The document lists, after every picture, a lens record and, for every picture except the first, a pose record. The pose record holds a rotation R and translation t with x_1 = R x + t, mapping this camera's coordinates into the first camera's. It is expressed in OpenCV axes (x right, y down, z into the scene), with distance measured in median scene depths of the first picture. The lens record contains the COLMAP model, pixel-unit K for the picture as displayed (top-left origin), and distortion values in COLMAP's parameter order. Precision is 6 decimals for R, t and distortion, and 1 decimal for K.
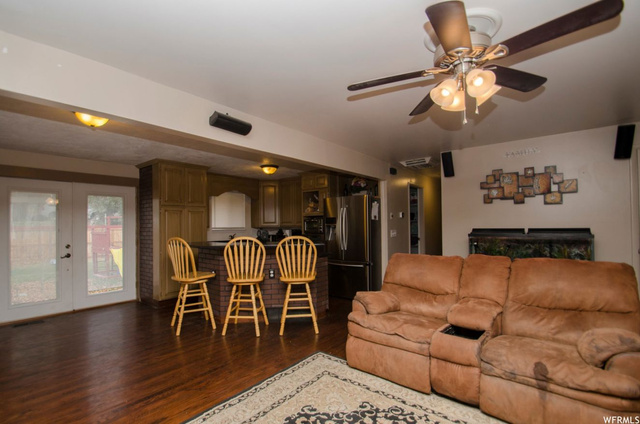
lens RADIAL K [[301.4, 0, 307.2], [0, 301.4, 220.3], [0, 0, 1]] dist [0.012039, -0.018491]
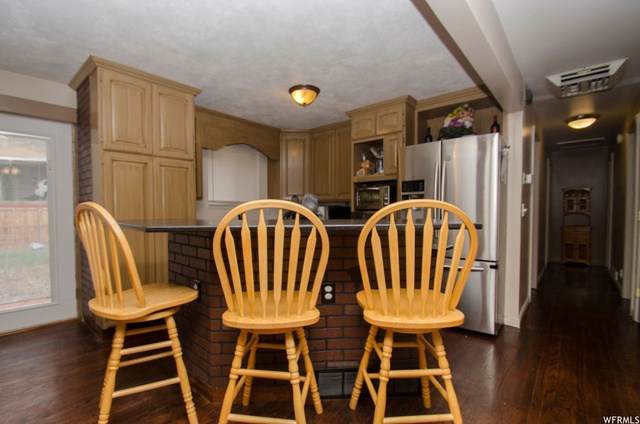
lens RADIAL K [[301.4, 0, 307.2], [0, 301.4, 220.3], [0, 0, 1]] dist [0.012039, -0.018491]
pose [[0.999531, 0.009652, -0.029065, -0.112505], [-0.008255, 0.998822, 0.047813, 0.043388], [0.029492, -0.047551, 0.998433, 0.473745]]
